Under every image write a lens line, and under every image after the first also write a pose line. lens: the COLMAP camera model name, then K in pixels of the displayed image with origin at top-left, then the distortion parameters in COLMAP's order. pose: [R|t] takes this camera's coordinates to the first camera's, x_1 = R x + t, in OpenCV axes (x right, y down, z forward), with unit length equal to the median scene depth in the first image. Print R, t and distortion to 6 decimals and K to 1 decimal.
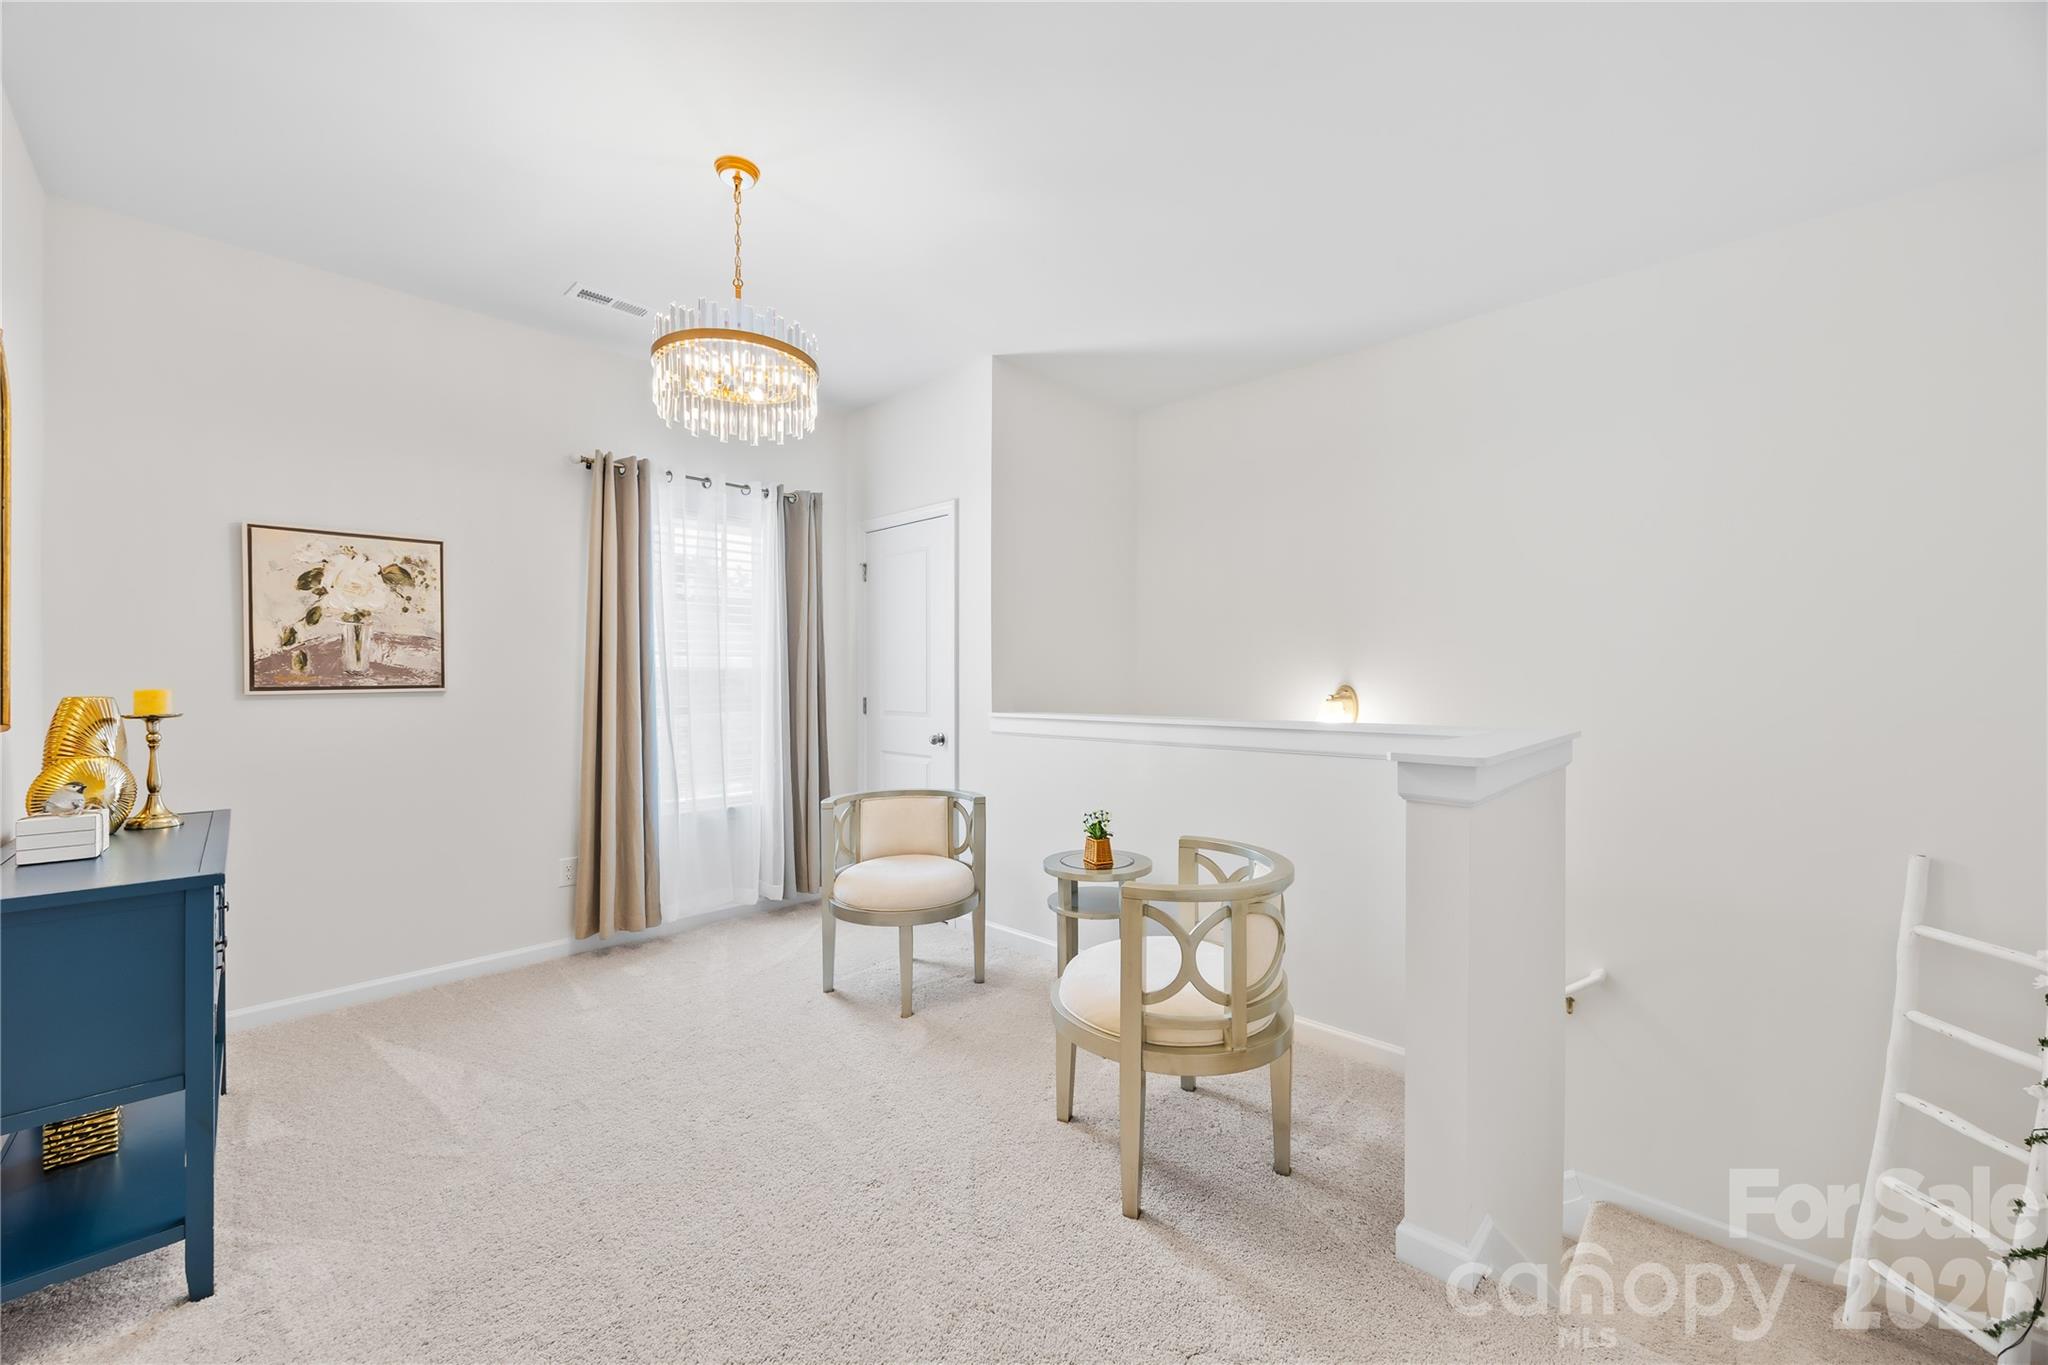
lens RADIAL K [[775.9, 0, 1022.6], [0, 775.9, 679.8], [0, 0, 1]] dist [-0.001607, 0.000121]
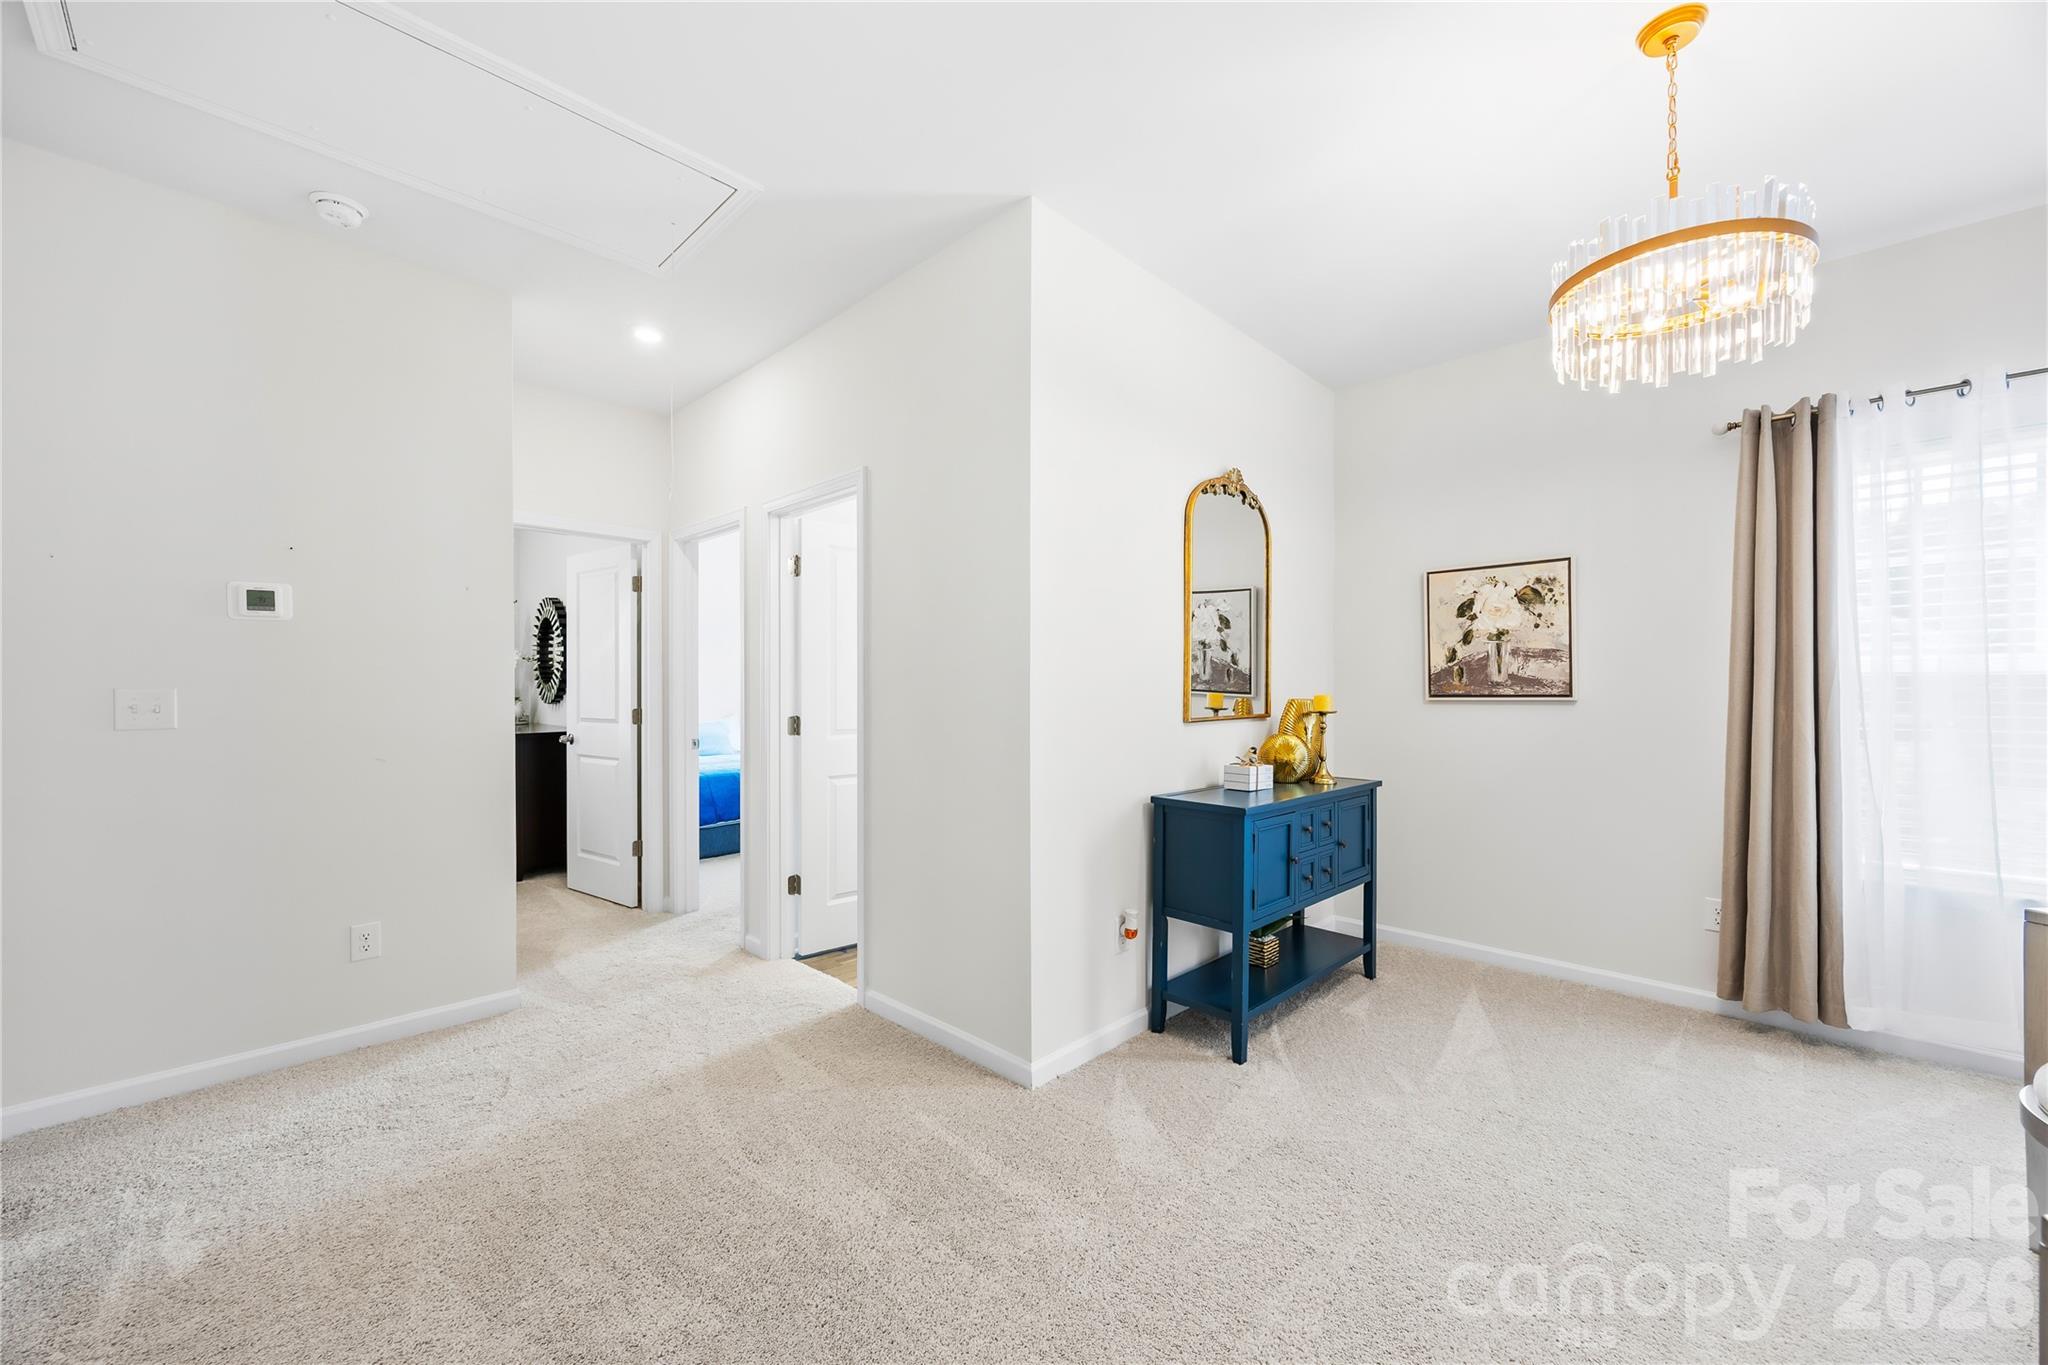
lens RADIAL K [[775.9, 0, 1029.7], [0, 775.9, 689.7], [0, 0, 1]] dist [-0.001607, 0.000121]
pose [[0.007706, 0.006324, -0.999950, 0.305502], [-0.001935, 0.999978, 0.006310, -0.005350], [0.999968, 0.001886, 0.007718, 0.278732]]
